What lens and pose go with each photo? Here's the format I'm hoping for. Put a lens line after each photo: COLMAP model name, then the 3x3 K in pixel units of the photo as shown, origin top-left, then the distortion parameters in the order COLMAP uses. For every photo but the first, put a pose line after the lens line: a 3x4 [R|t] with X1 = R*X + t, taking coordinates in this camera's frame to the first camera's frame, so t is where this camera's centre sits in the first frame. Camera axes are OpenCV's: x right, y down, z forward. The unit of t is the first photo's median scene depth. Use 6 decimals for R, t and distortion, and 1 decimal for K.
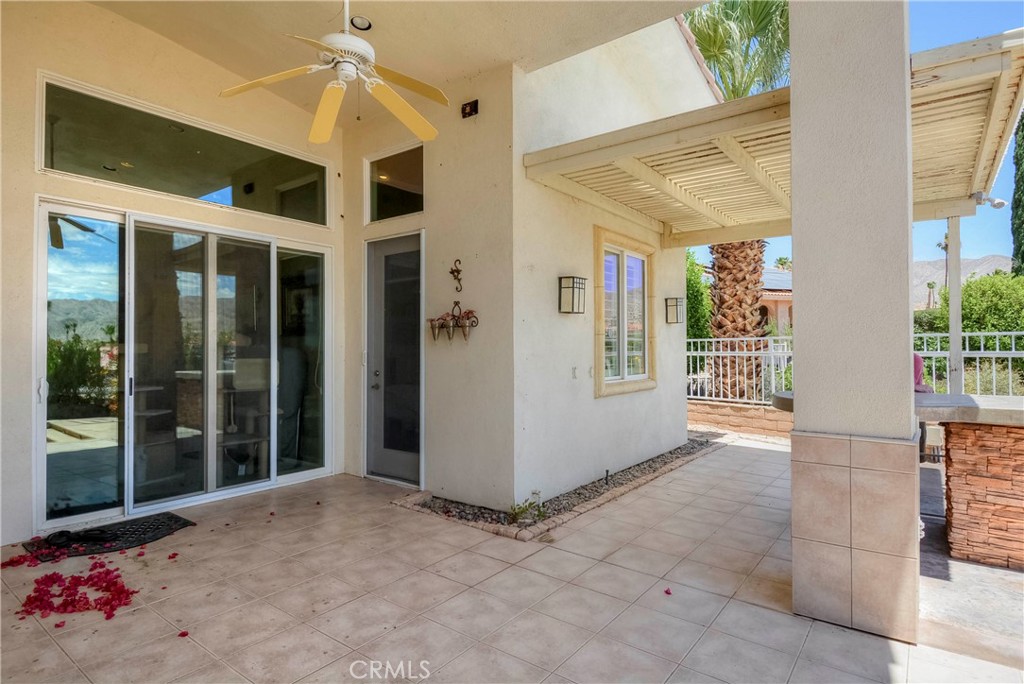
lens RADIAL K [[566.2, 0, 512.0], [0, 566.2, 342.0], [0, 0, 1]] dist [0.021995, -0.022989]
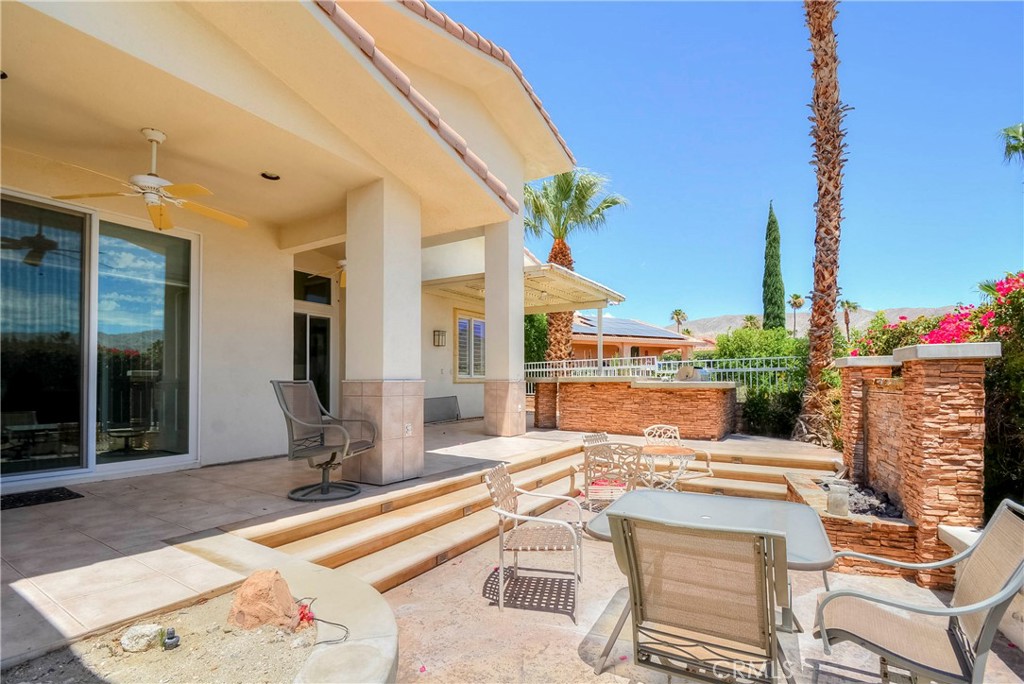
lens RADIAL K [[478.9, 0, 508.5], [0, 478.9, 374.7], [0, 0, 1]] dist [-0.000200, -0.000477]
pose [[0.997795, 0.005708, 0.066131, 0.283646], [-0.005535, 0.999981, -0.002802, 0.080237], [-0.066145, 0.002430, 0.997807, -1.110457]]
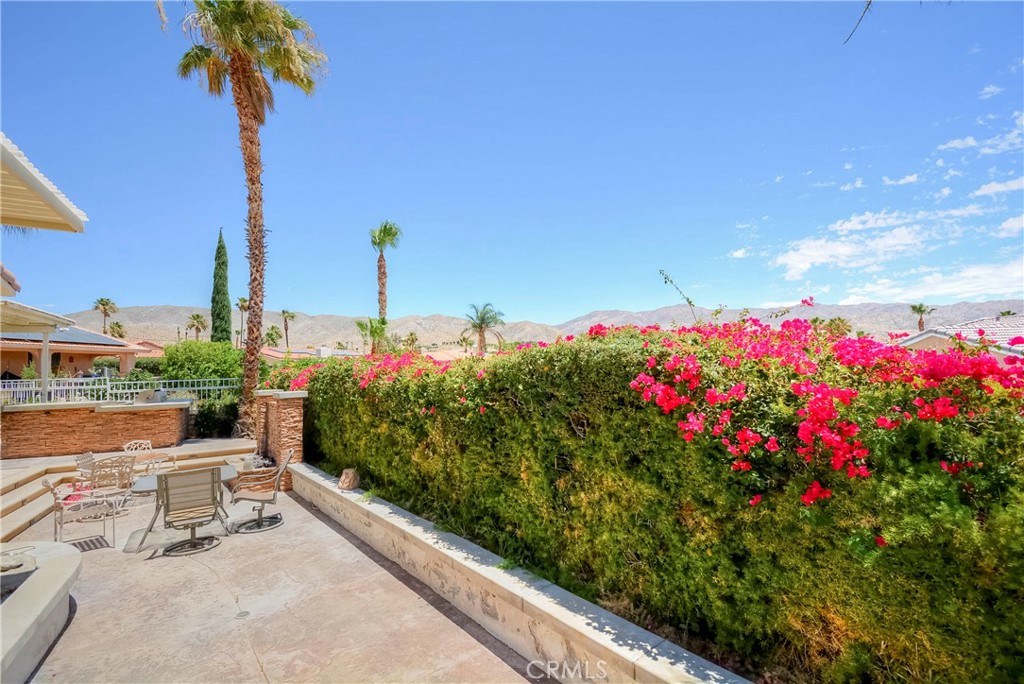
lens RADIAL K [[475.8, 0, 532.2], [0, 475.8, 342.4], [0, 0, 1]] dist [0.001532, -0.013907]
pose [[0.407804, 0.041120, 0.912143, -0.232562], [0.019380, 0.998371, -0.053672, -0.031618], [-0.912864, 0.039565, 0.406342, -1.923806]]
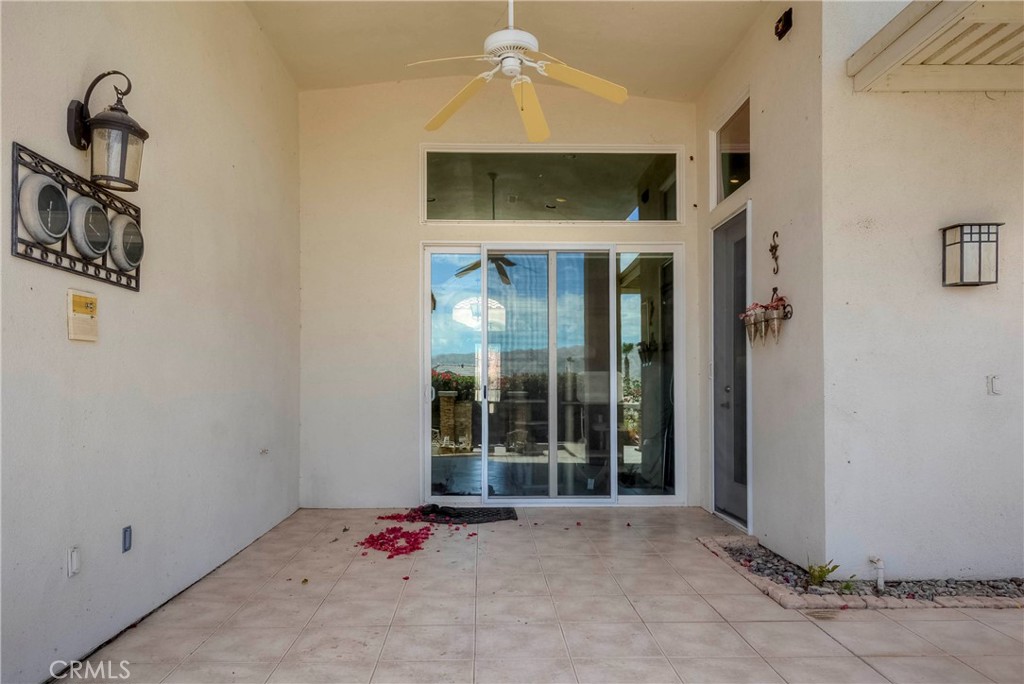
lens RADIAL K [[716.0, 0, 509.3], [0, 716.0, 387.7], [0, 0, 1]] dist [0.056835, -0.066857]
pose [[0.589952, -0.006543, -0.807412, 0.473012], [0.005591, 0.999976, -0.004018, 0.063955], [0.807419, -0.002144, 0.589974, 0.154365]]
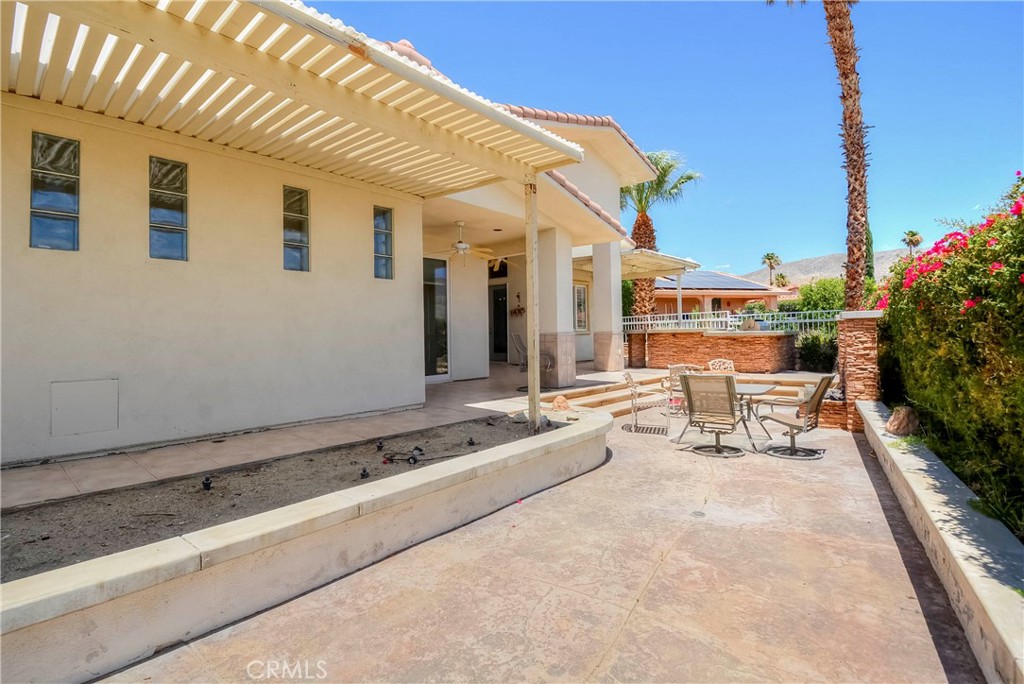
lens RADIAL K [[488.0, 0, 479.3], [0, 488.0, 328.9], [0, 0, 1]] dist [0.003926, -0.014461]
pose [[0.990223, -0.011708, -0.139002, 0.075588], [0.011803, 0.999930, -0.000139, 0.070477], [0.138994, -0.001503, 0.990292, -1.965182]]
